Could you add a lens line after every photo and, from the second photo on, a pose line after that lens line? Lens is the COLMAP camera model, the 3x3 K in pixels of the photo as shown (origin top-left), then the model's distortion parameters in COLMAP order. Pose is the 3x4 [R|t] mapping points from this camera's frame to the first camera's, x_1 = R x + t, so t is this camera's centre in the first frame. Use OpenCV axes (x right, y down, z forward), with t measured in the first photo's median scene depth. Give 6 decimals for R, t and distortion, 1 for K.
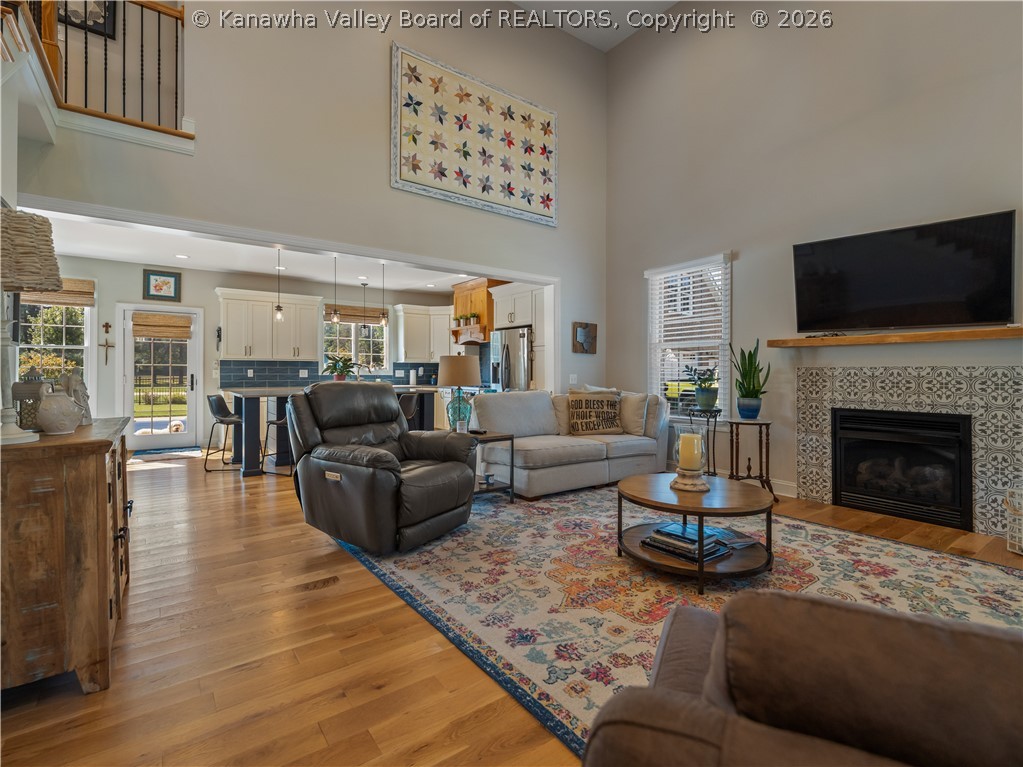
lens RADIAL K [[488.3, 0, 520.7], [0, 488.3, 367.7], [0, 0, 1]] dist [0.000356, -0.000101]
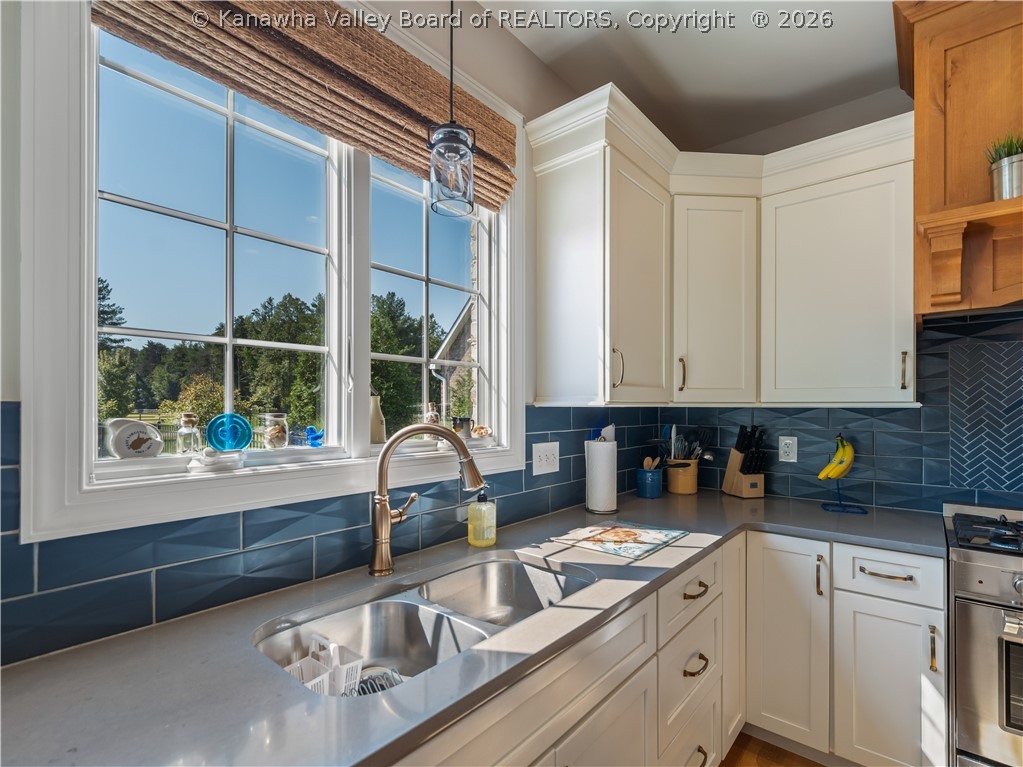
lens RADIAL K [[488.2, 0, 511.6], [0, 488.2, 407.0], [0, 0, 1]] dist [-0.000521, -0.000208]
pose [[0.975909, 0.006673, 0.218075, -0.324706], [-0.007302, 0.999971, 0.002078, -0.010650], [-0.218055, -0.003620, 0.975930, 0.846689]]
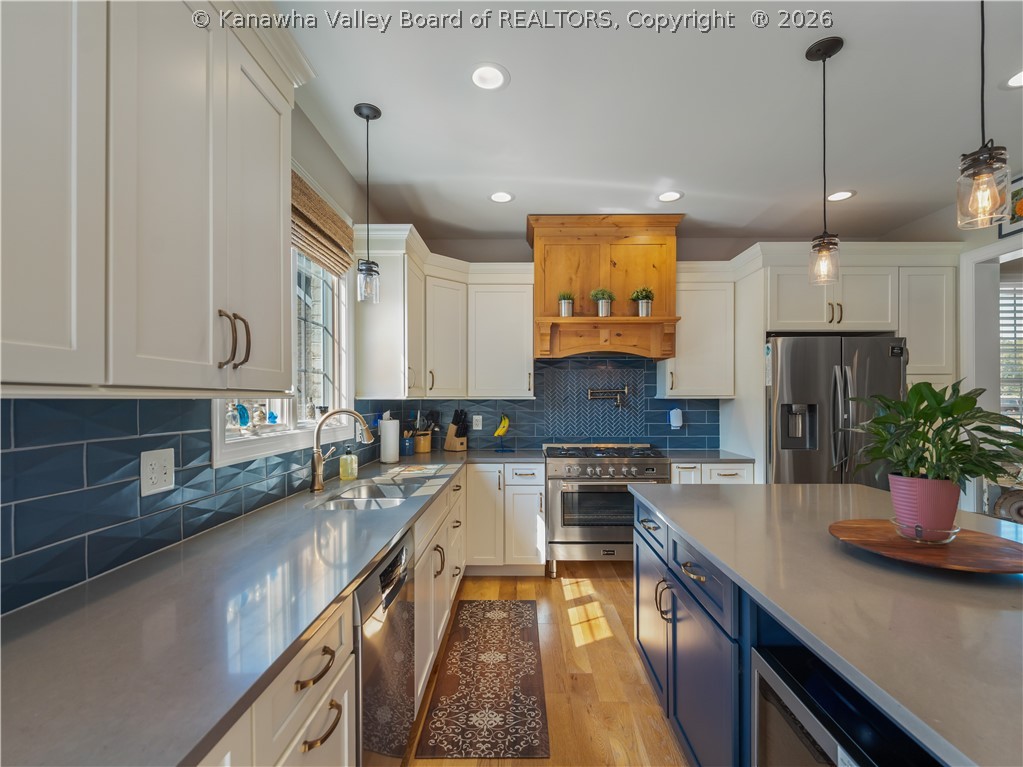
lens RADIAL K [[488.2, 0, 511.6], [0, 488.2, 407.0], [0, 0, 1]] dist [-0.000521, -0.000208]
pose [[0.618753, -0.007852, 0.785547, -0.473534], [-0.005420, 0.999884, 0.014263, -0.010517], [-0.785567, -0.013083, 0.618638, 0.752014]]
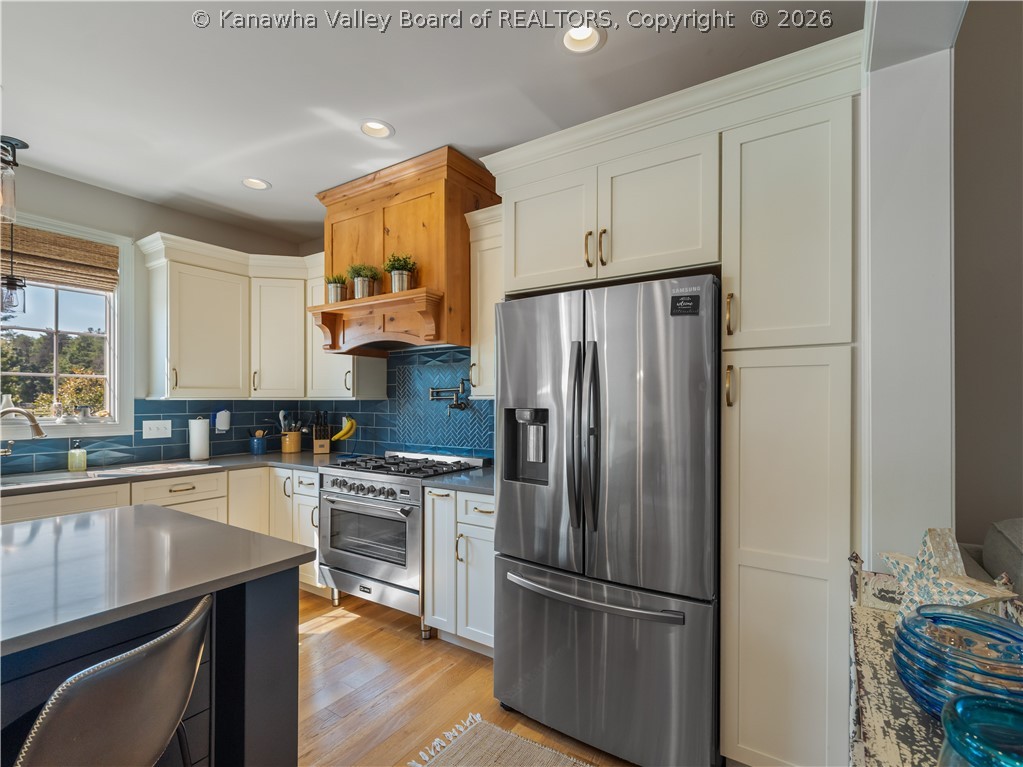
lens RADIAL K [[488.2, 0, 511.6], [0, 488.2, 407.0], [0, 0, 1]] dist [-0.000521, -0.000208]
pose [[0.943555, 0.001184, 0.331212, -0.125064], [-0.006438, 0.999870, 0.014765, -0.012364], [-0.331152, -0.016064, 0.943441, 0.598894]]
